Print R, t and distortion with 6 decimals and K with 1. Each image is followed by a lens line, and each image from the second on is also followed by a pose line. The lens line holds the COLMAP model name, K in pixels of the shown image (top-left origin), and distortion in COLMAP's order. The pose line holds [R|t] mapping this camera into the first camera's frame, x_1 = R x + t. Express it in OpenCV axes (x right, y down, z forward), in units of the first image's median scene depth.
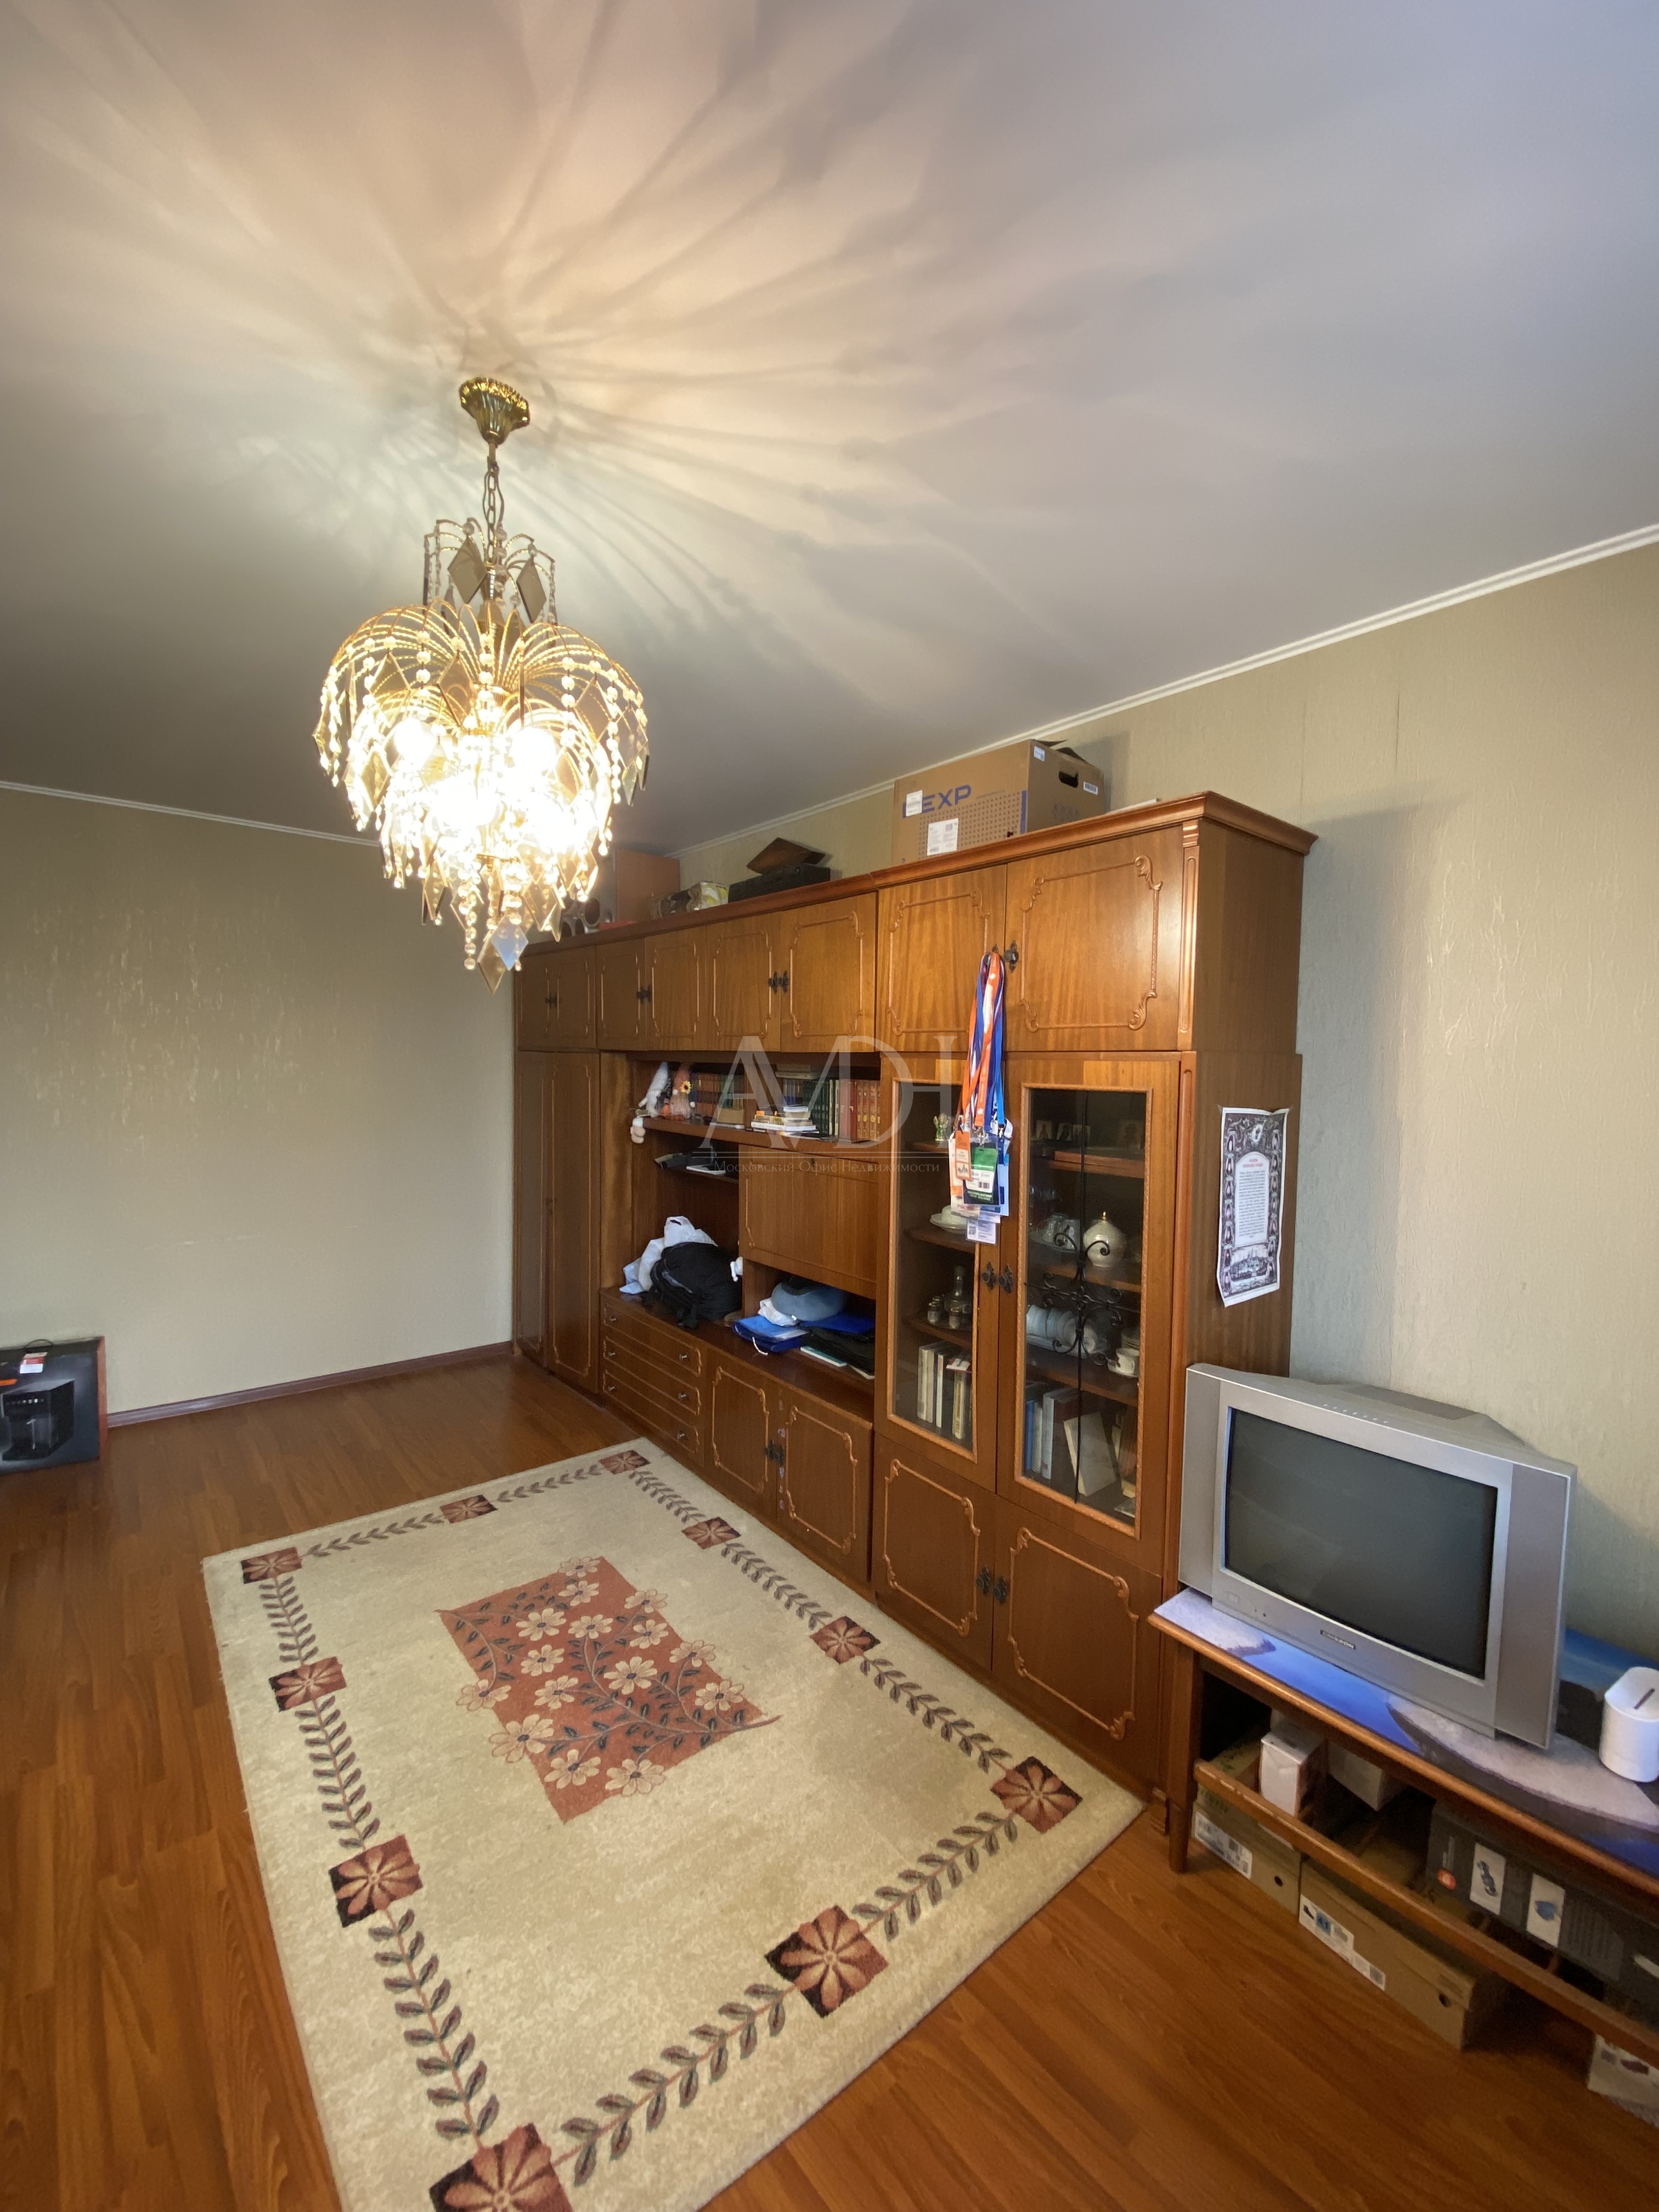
lens RADIAL K [[898.5, 0, 835.8], [0, 898.5, 1100.0], [0, 0, 1]] dist [0.015061, -0.017590]
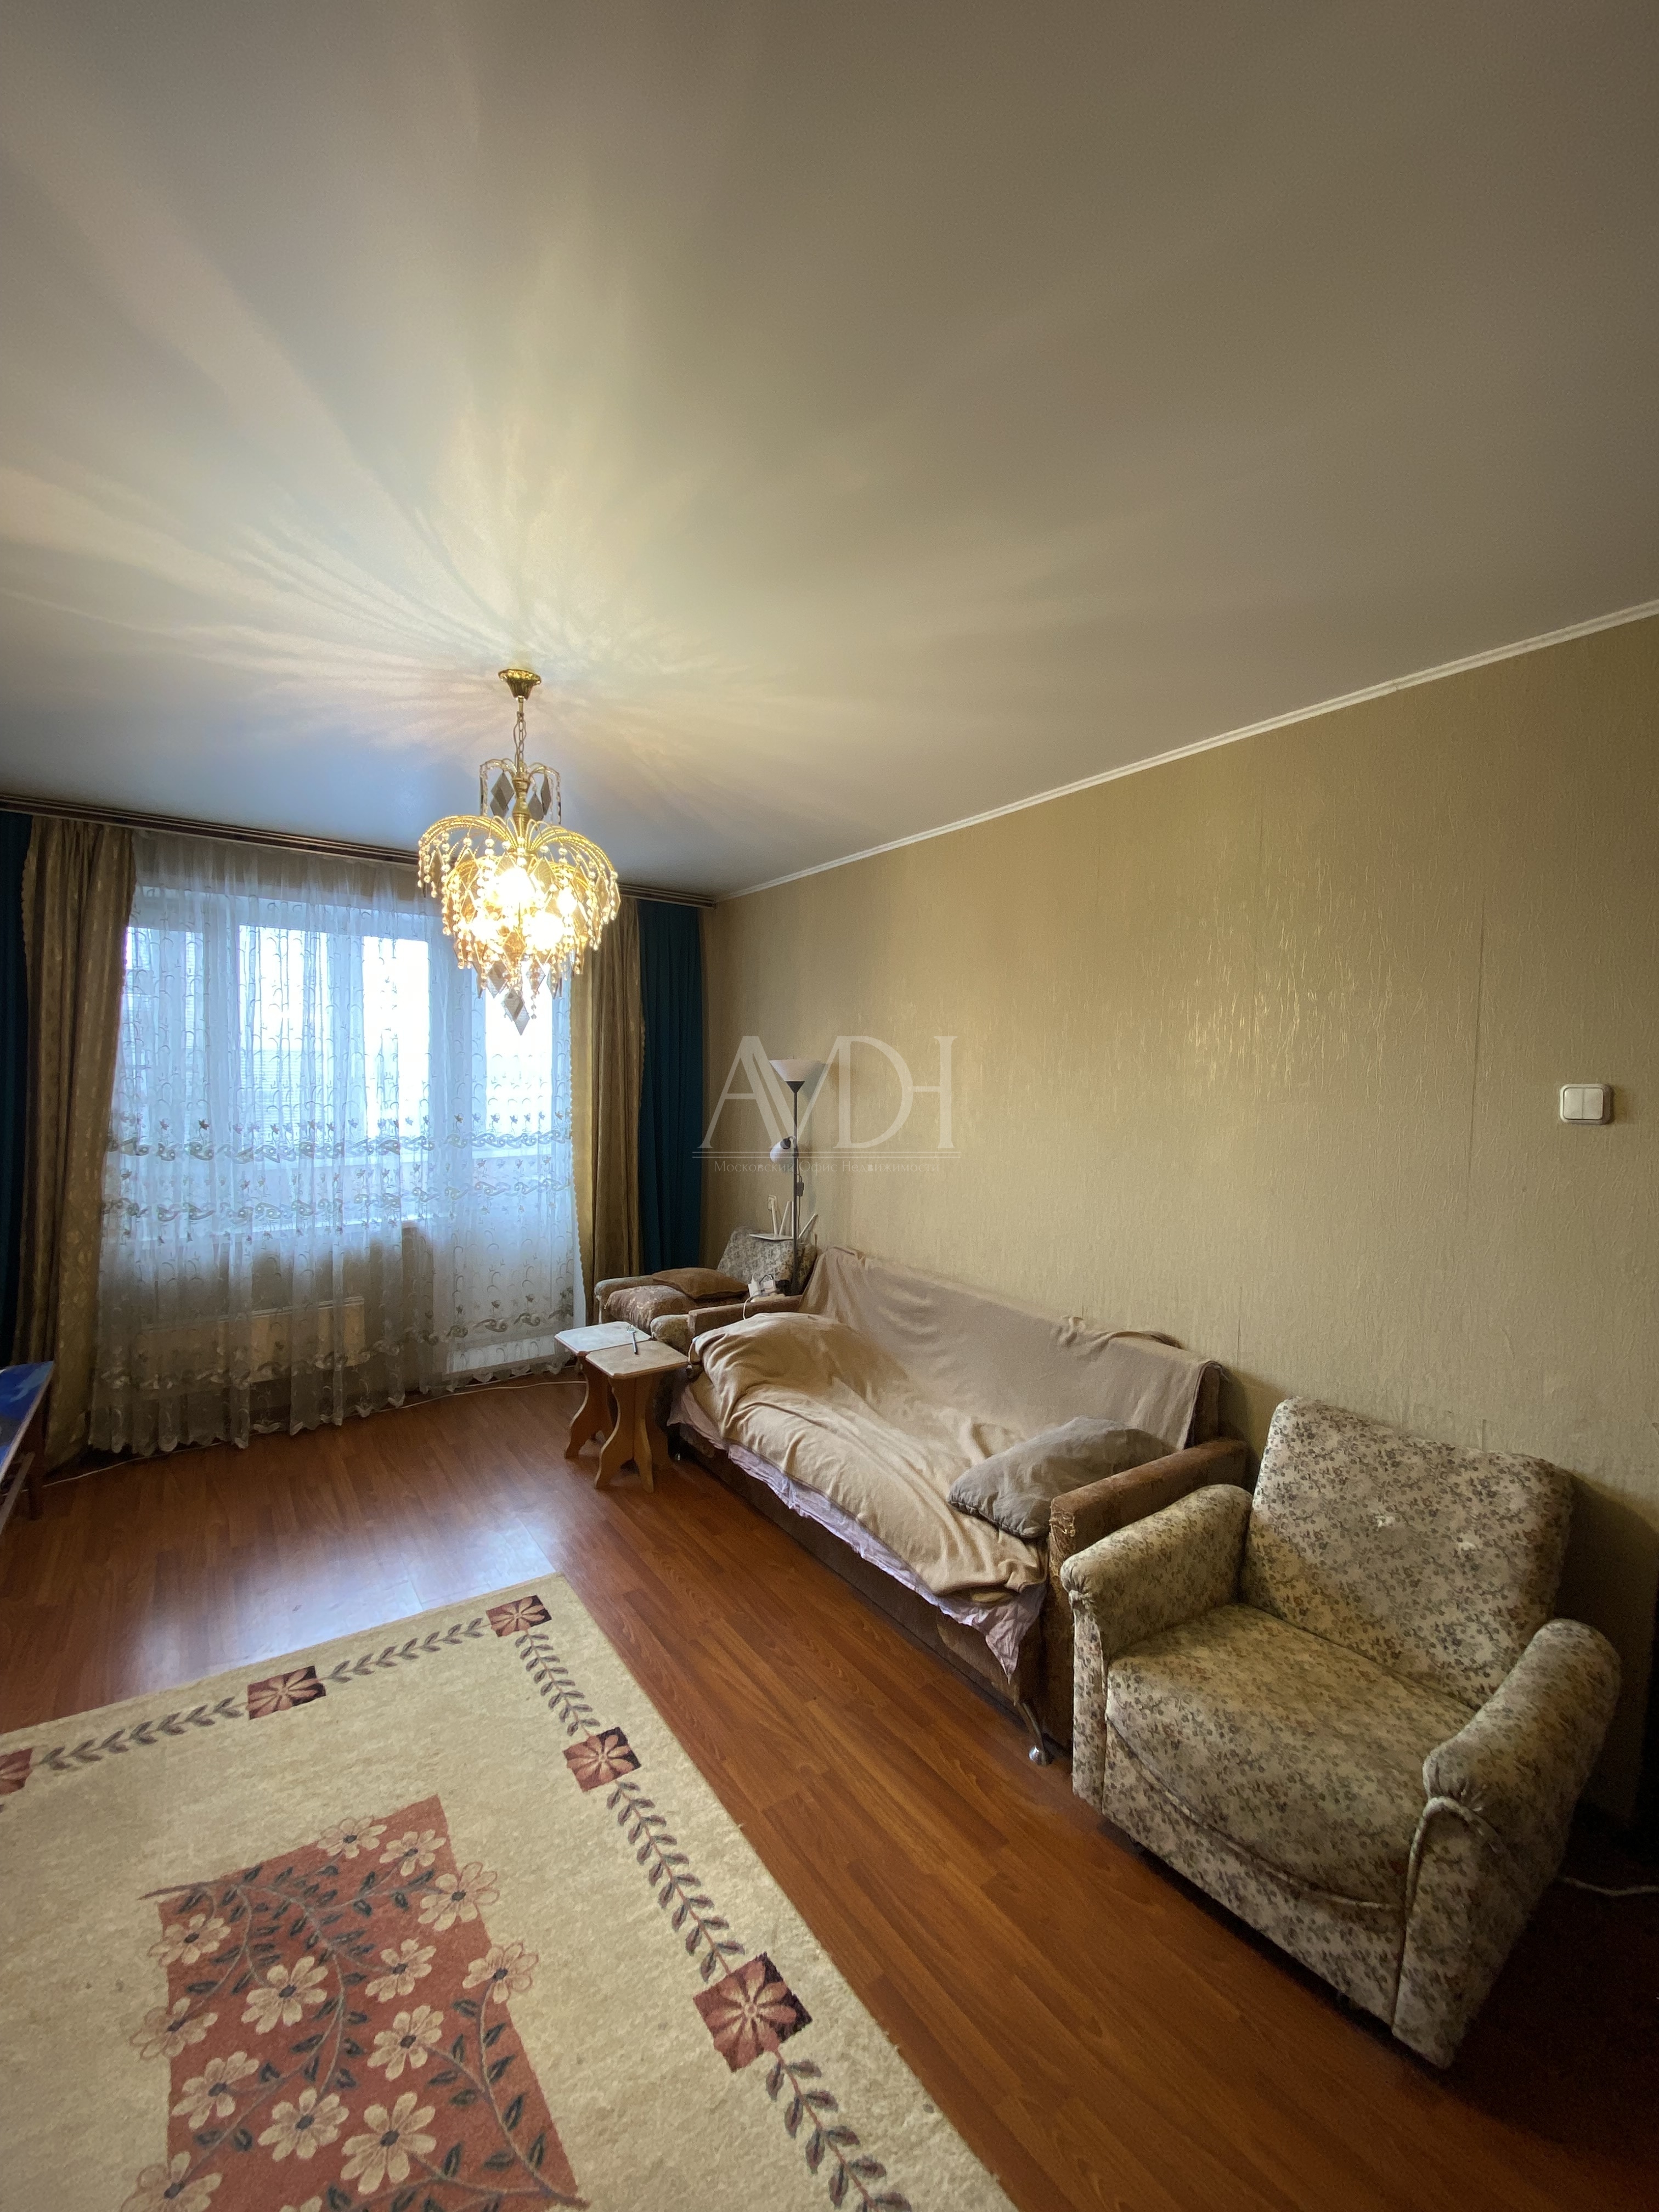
lens RADIAL K [[898.5, 0, 846.2], [0, 898.5, 1097.3], [0, 0, 1]] dist [0.015061, -0.017590]
pose [[-0.997445, -0.037789, 0.060629, -0.700271], [-0.033195, 0.996625, 0.075074, -0.097352], [-0.063262, 0.072870, -0.995333, 1.684906]]
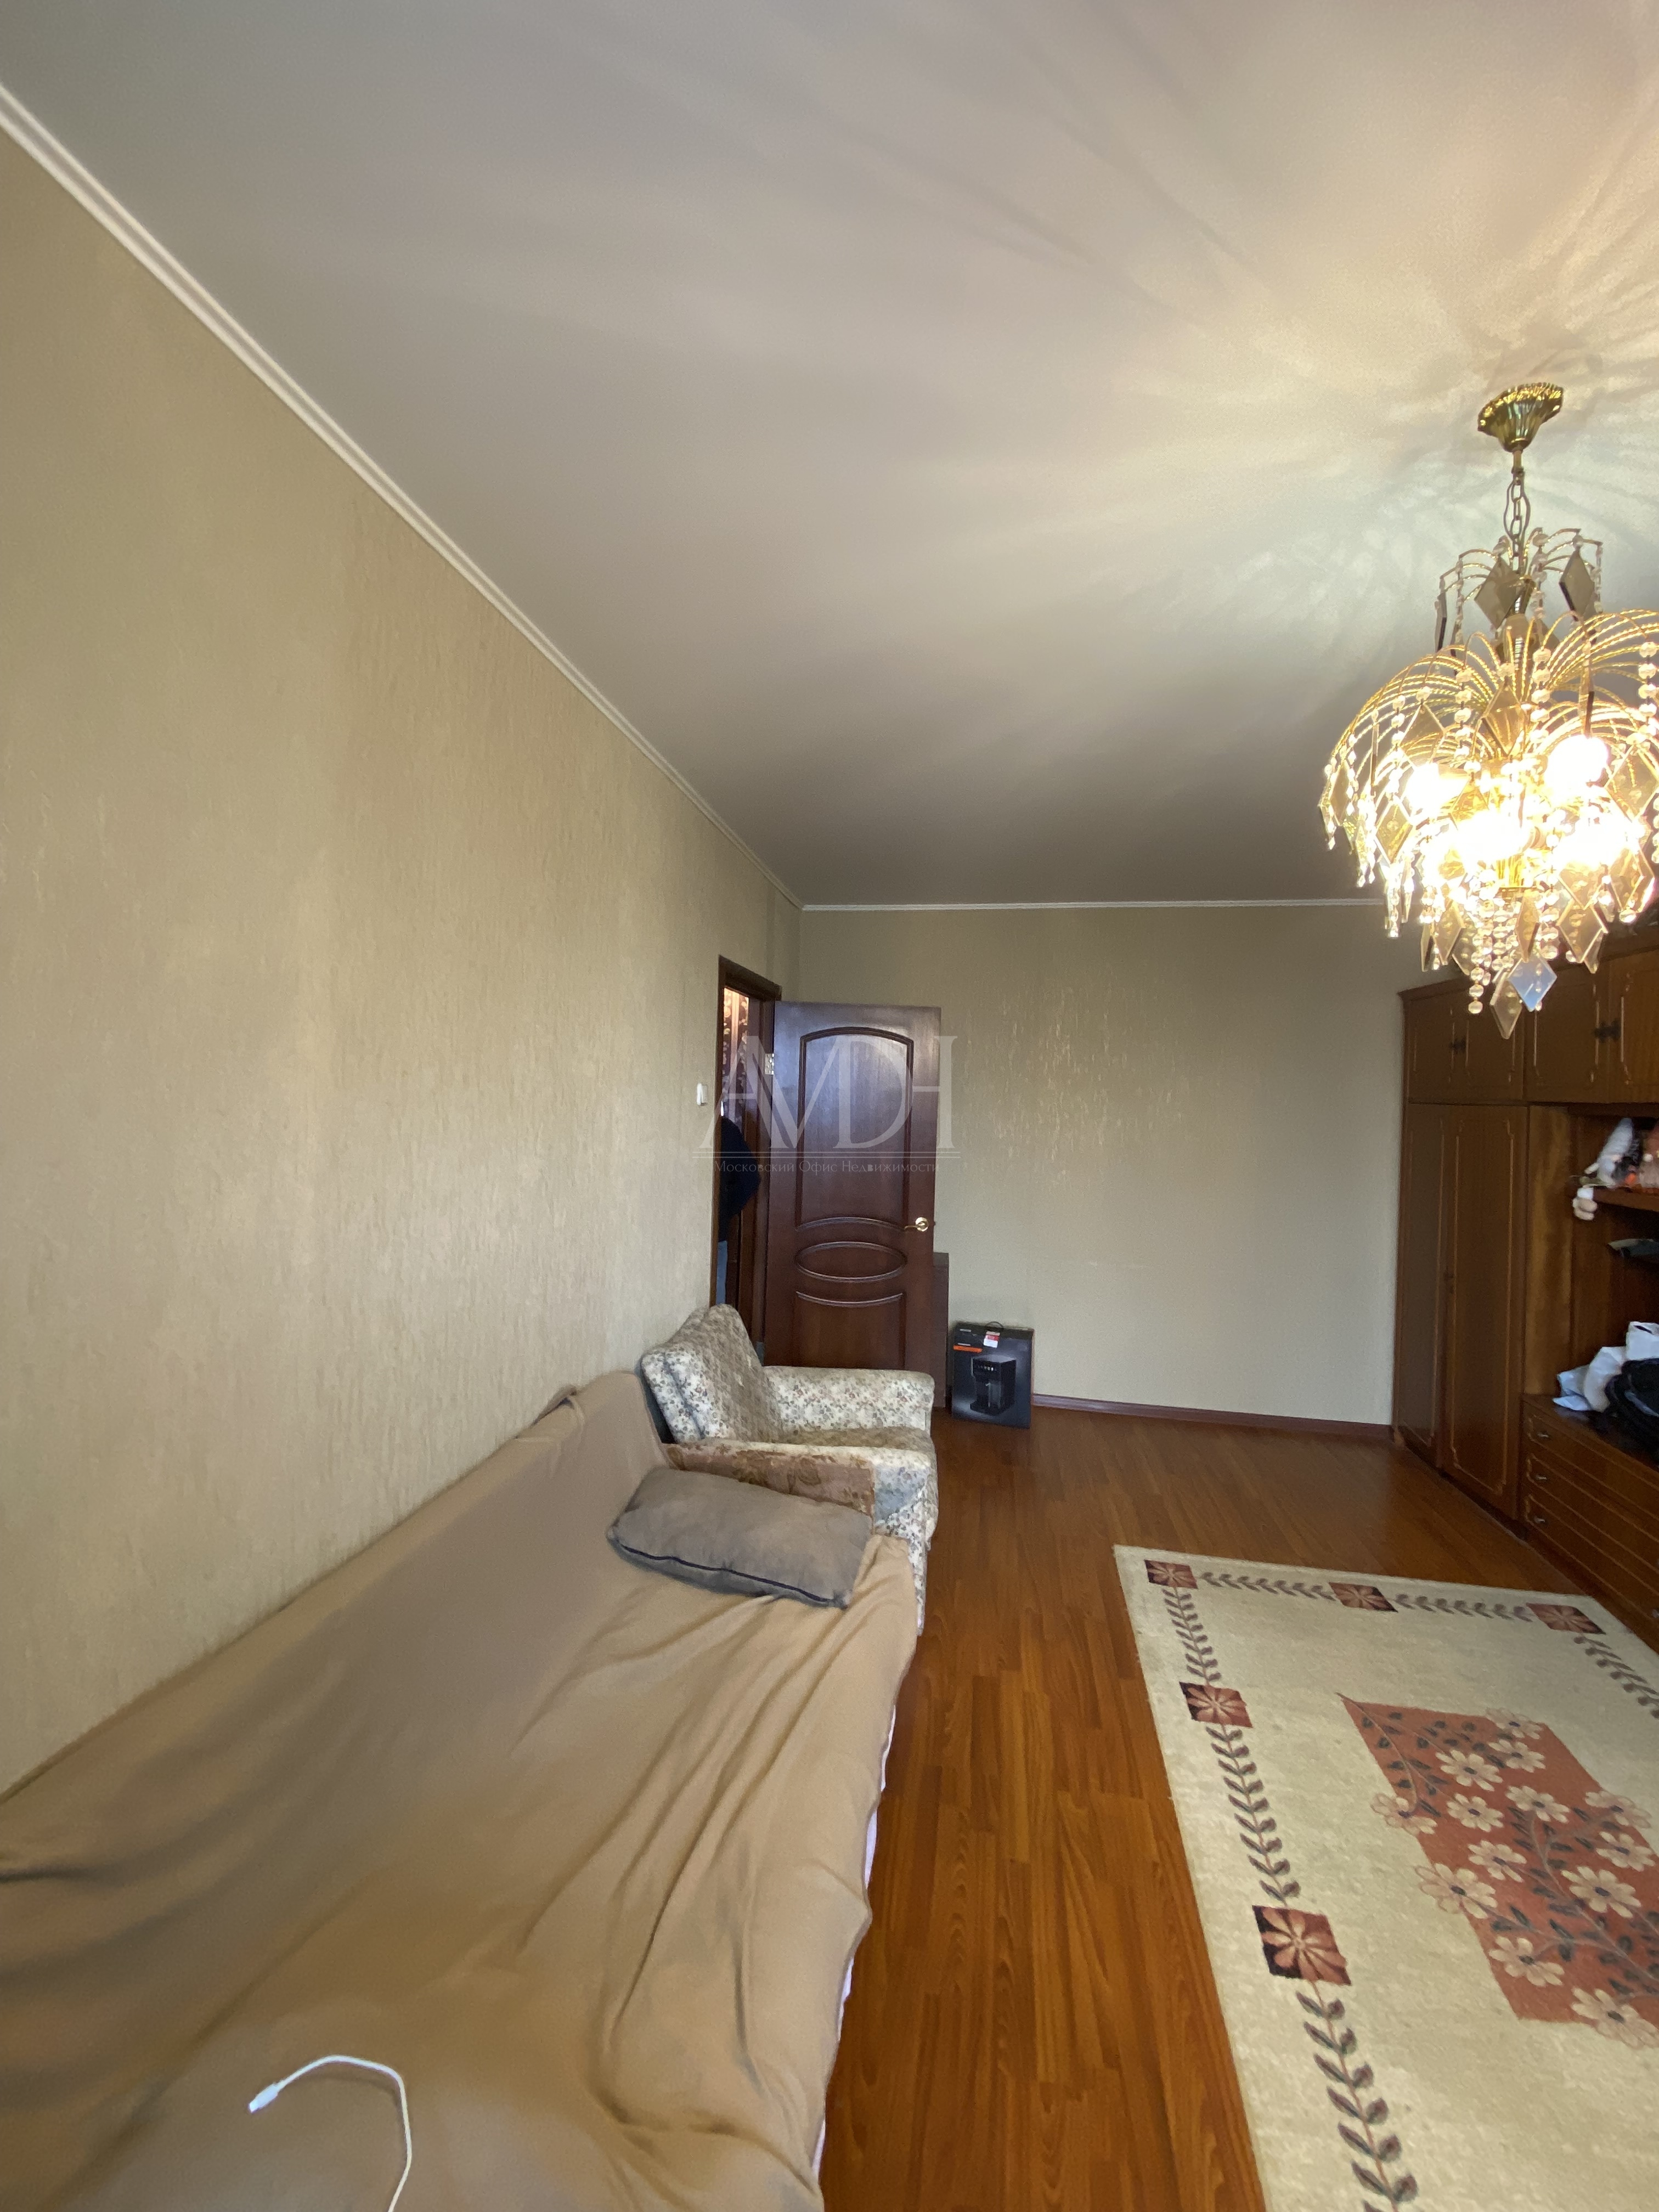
lens RADIAL K [[898.5, 0, 827.0], [0, 898.5, 1099.2], [0, 0, 1]] dist [0.015061, -0.017590]
pose [[0.644267, 0.005027, -0.764784, -0.083336], [-0.049970, 0.998118, -0.035535, 0.005532], [0.763166, 0.061111, 0.643306, -0.063231]]
